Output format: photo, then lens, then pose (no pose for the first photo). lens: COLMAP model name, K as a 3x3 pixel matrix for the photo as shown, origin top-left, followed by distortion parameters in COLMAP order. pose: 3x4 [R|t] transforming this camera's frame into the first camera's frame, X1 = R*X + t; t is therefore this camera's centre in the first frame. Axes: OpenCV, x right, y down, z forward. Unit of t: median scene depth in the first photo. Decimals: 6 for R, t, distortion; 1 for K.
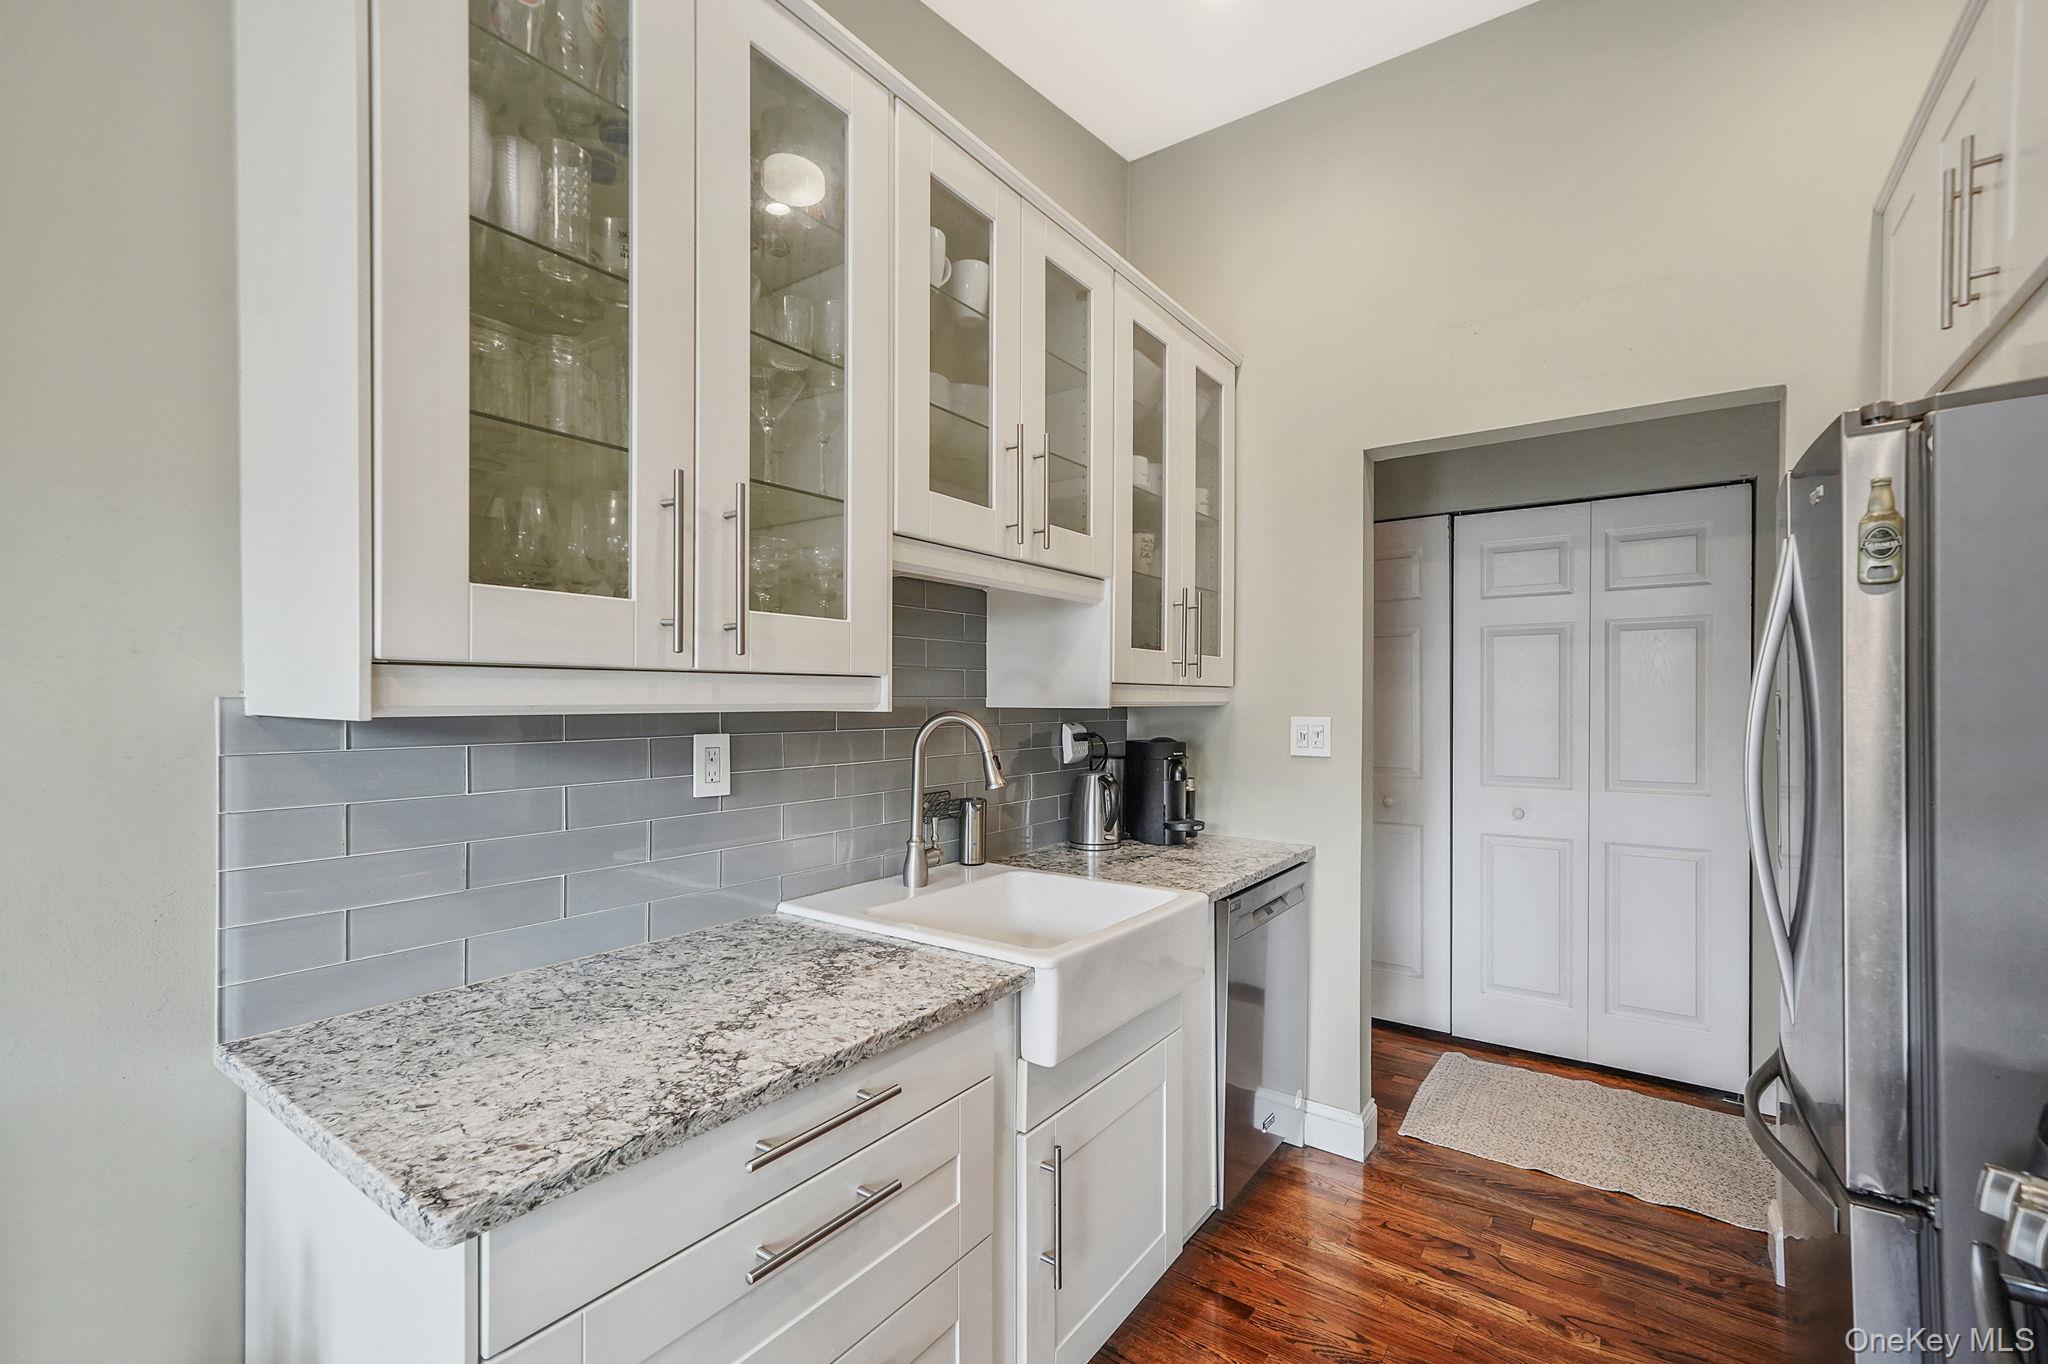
lens RADIAL K [[874.9, 0, 1028.1], [0, 874.9, 693.5], [0, 0, 1]] dist [0.001619, 0.000046]
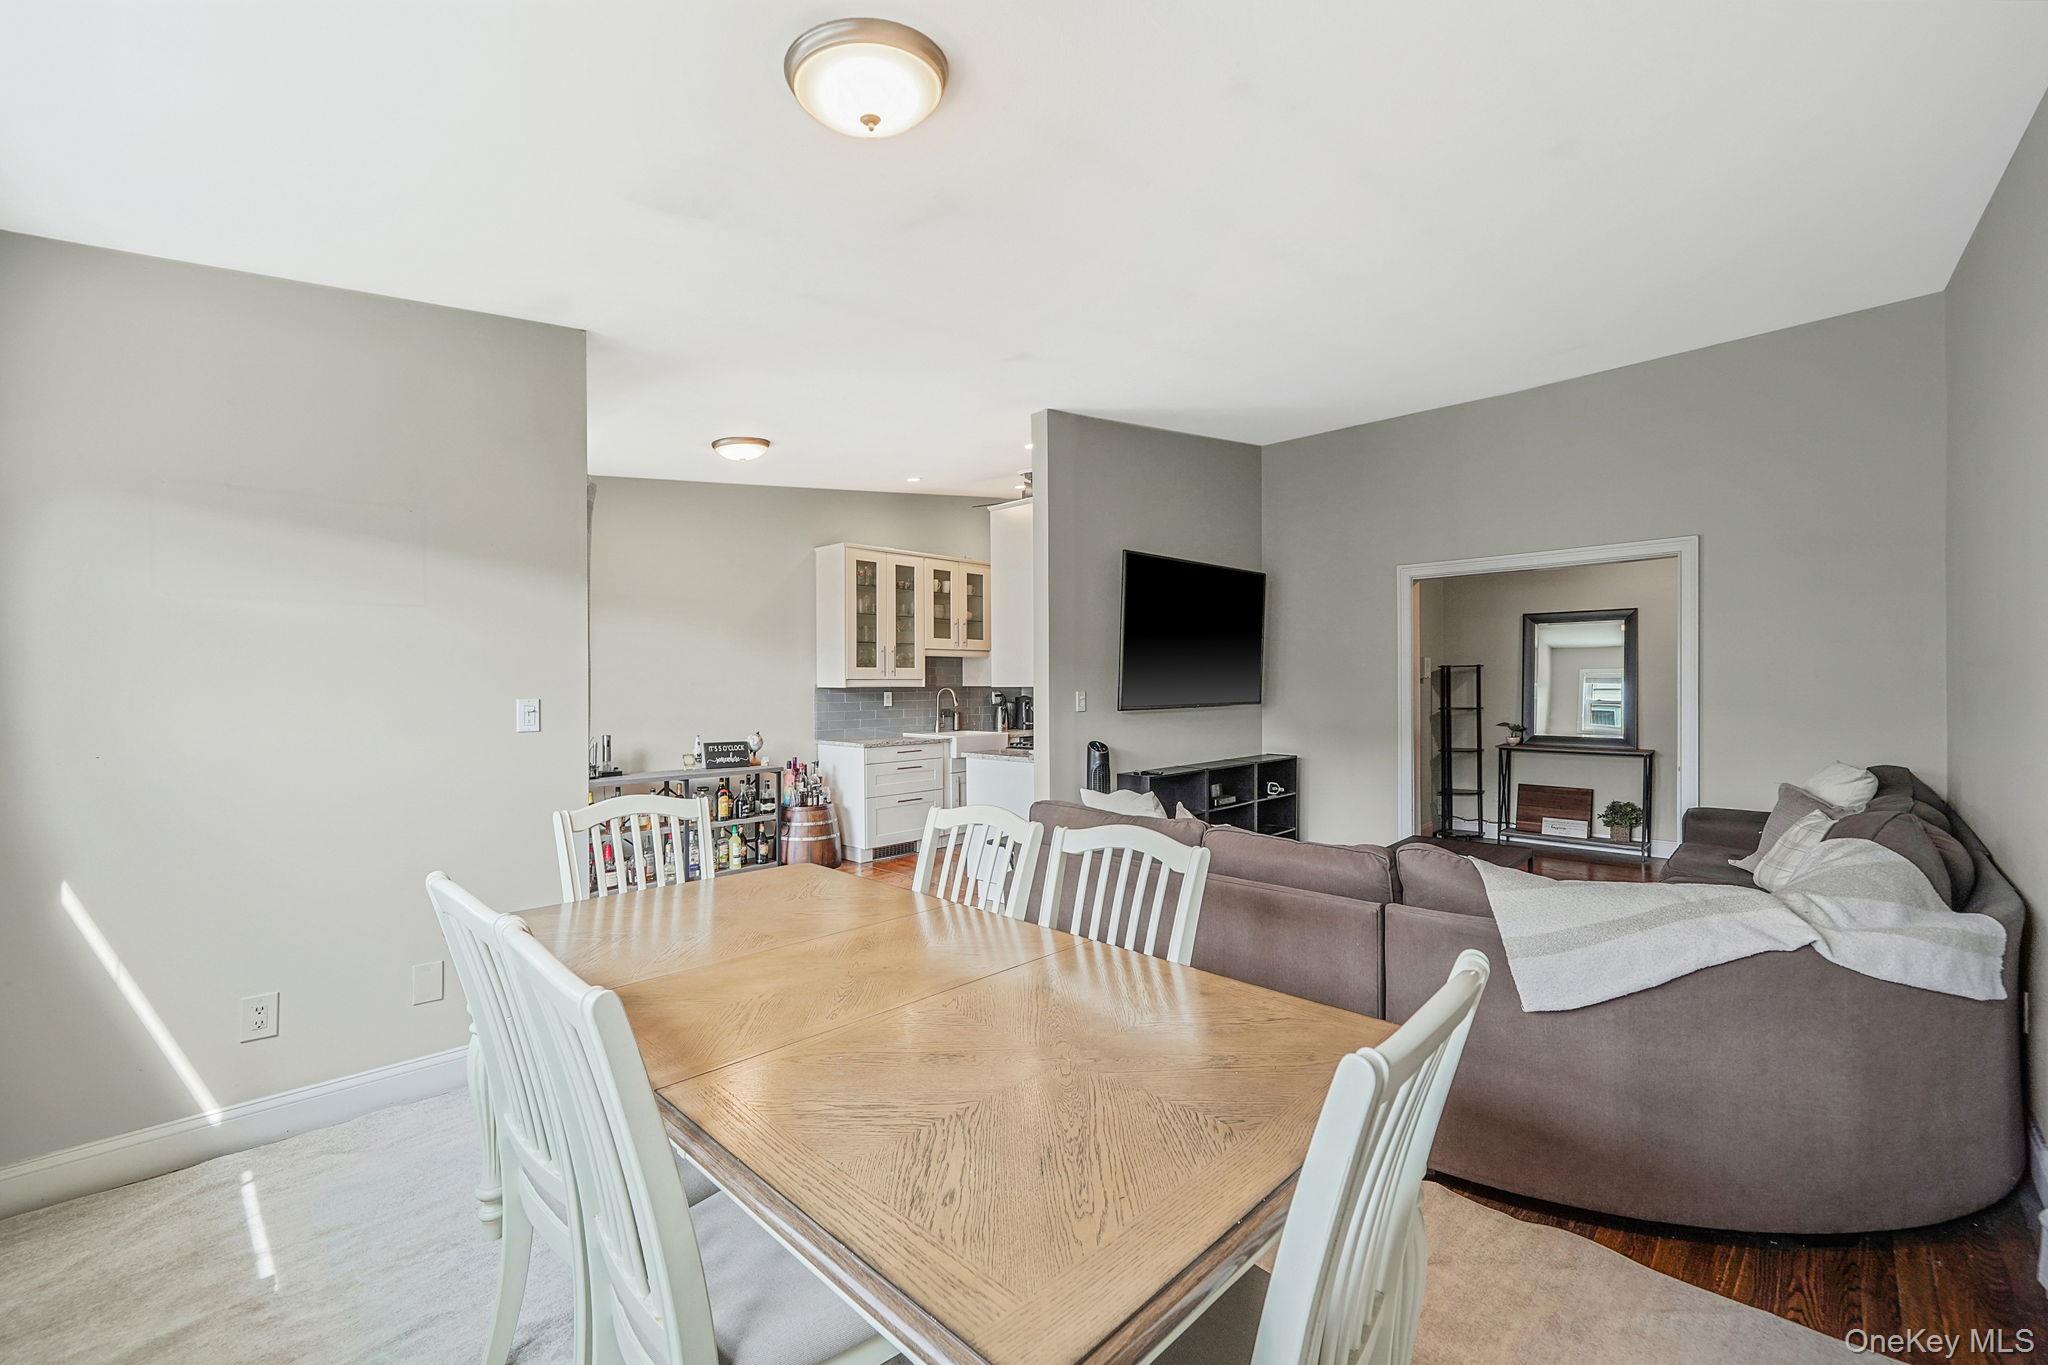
lens RADIAL K [[843.6, 0, 1021.2], [0, 843.6, 684.0], [0, 0, 1]] dist [0.000903, -0.000251]
pose [[0.988153, -0.005345, -0.153376, 1.057204], [0.006805, 0.999936, 0.008998, -0.031371], [0.153318, -0.009935, 0.988127, -3.428771]]
